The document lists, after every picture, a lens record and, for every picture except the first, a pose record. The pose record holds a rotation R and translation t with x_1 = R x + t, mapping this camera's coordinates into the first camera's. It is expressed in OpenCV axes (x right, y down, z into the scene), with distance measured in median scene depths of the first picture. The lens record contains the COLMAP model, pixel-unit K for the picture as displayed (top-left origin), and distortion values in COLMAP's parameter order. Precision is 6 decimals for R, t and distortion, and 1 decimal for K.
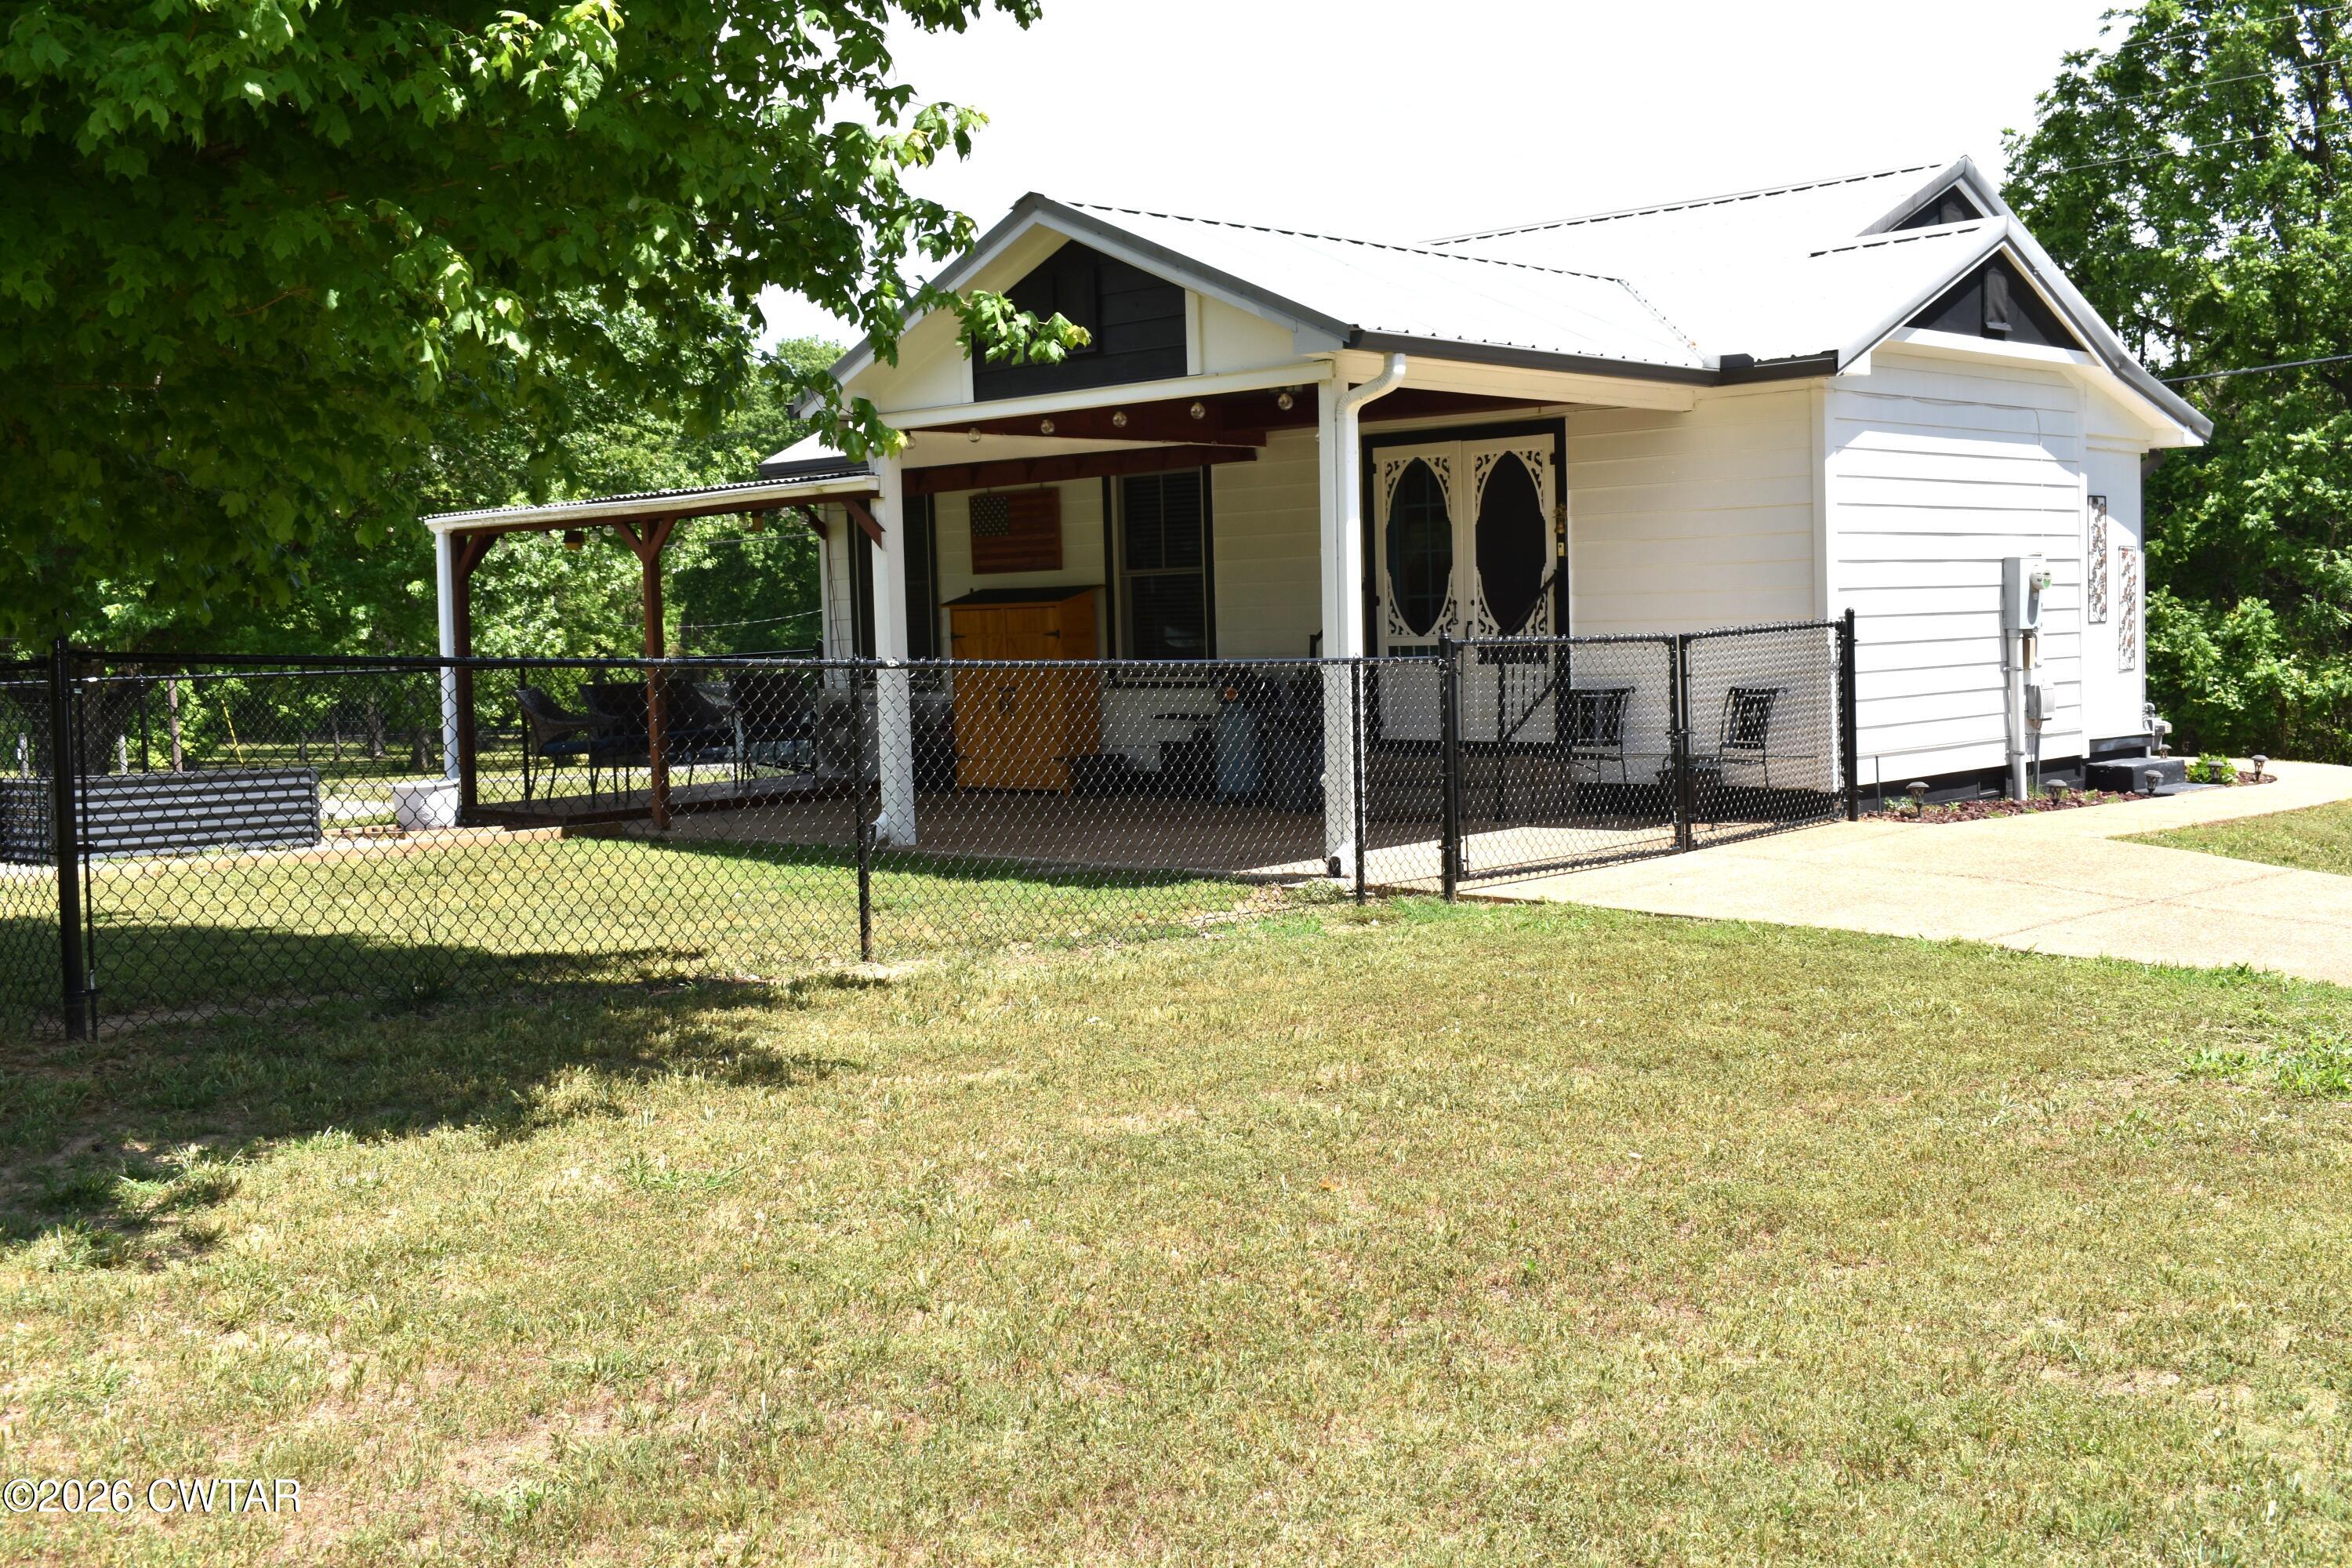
lens RADIAL K [[2531.8, 0, 1169.3], [0, 2531.8, 823.3], [0, 0, 1]] dist [-0.057748, 0.007331]
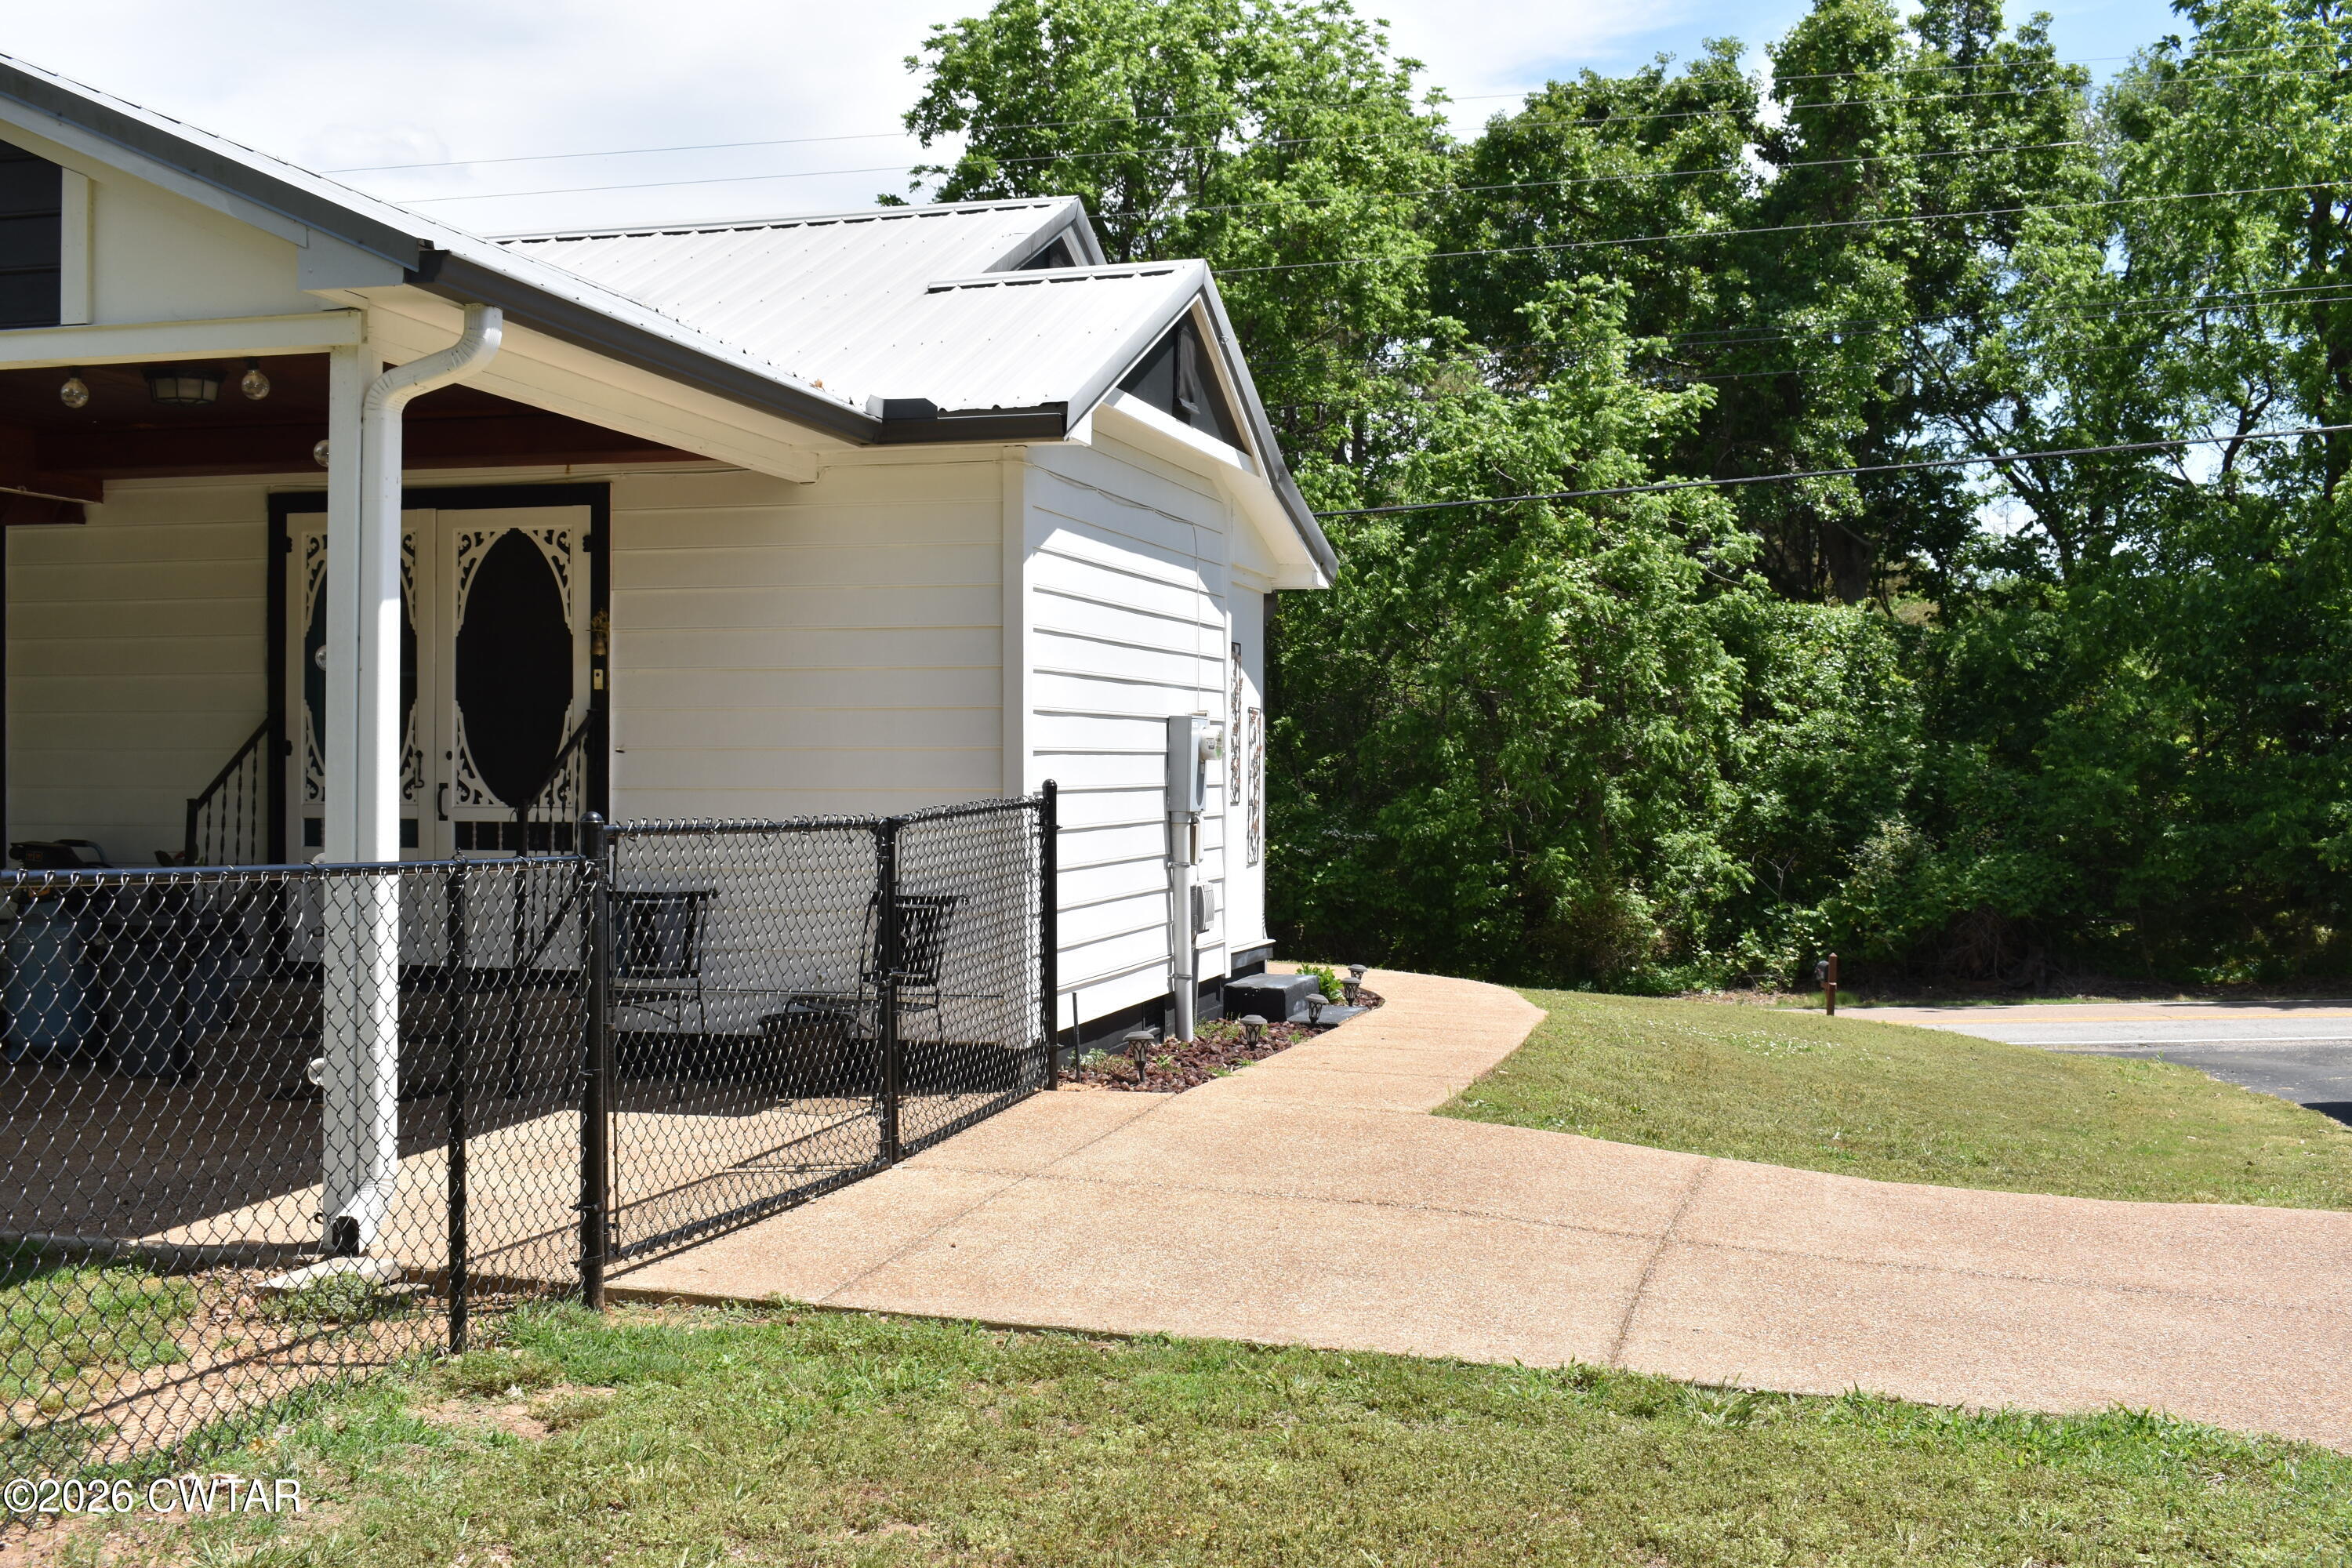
lens RADIAL K [[2532.6, 0, 1176.6], [0, 2532.6, 821.9], [0, 0, 1]] dist [-0.067547, 0.007277]
pose [[0.871145, 0.019059, 0.490656, -0.038119], [0.011945, 0.998128, -0.059980, -0.030236], [-0.490881, 0.058113, 0.869286, 0.360239]]
